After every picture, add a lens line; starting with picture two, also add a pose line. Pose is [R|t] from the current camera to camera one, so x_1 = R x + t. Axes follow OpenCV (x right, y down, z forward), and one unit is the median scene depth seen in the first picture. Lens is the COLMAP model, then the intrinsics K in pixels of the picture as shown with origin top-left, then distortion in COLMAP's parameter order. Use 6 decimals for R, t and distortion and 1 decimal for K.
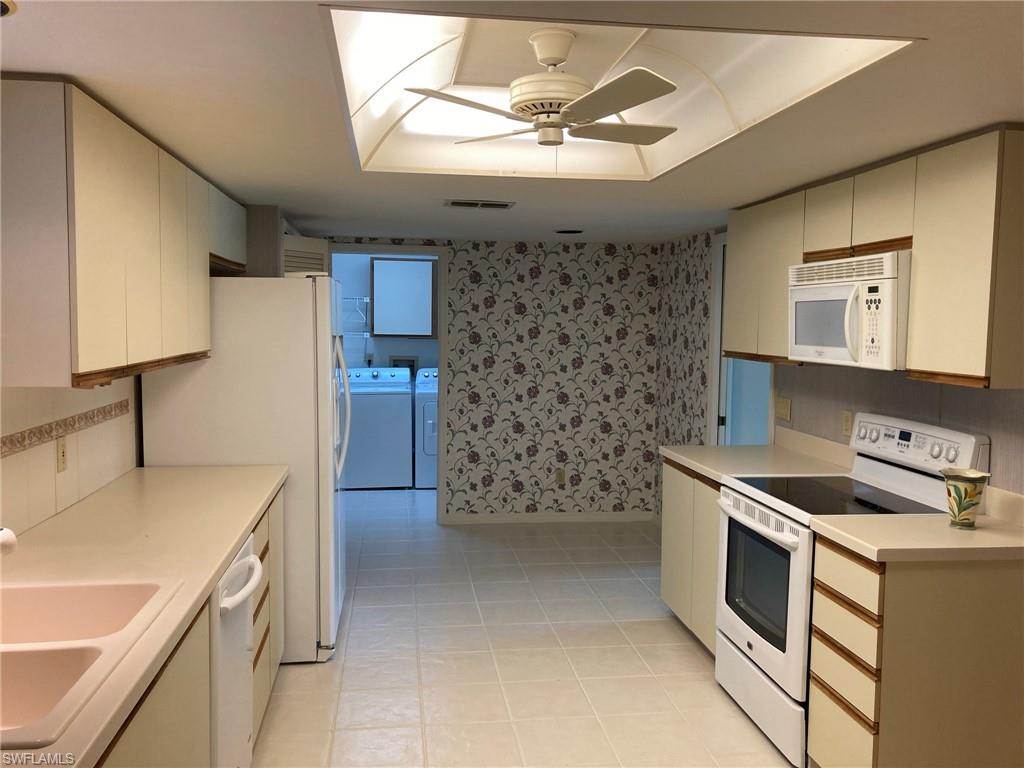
lens RADIAL K [[828.5, 0, 511.3], [0, 828.5, 384.4], [0, 0, 1]] dist [0.008365, -0.012921]
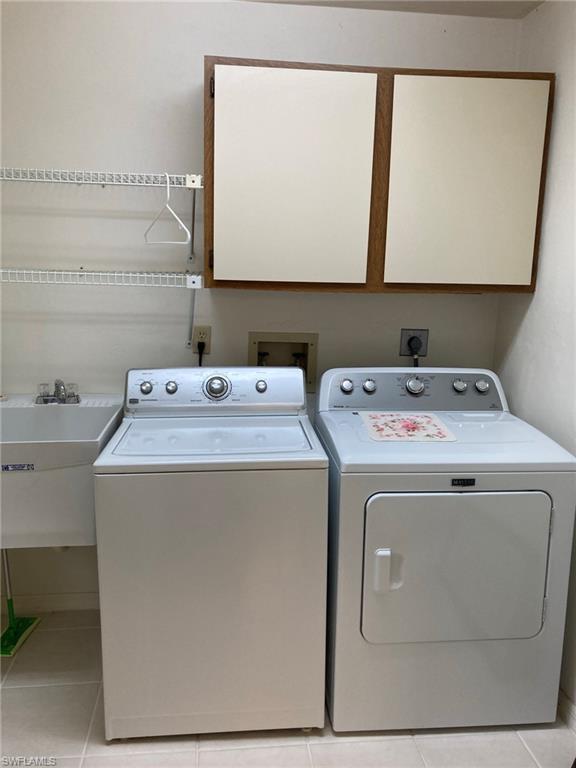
lens RADIAL K [[621.4, 0, 287.4], [0, 621.4, 382.3], [0, 0, 1]] dist [0.008365, -0.012921]
pose [[0.999416, 0.019102, -0.028331, -0.123026], [-0.016128, 0.994682, 0.101724, -0.043369], [0.030123, -0.101207, 0.994409, 0.715201]]
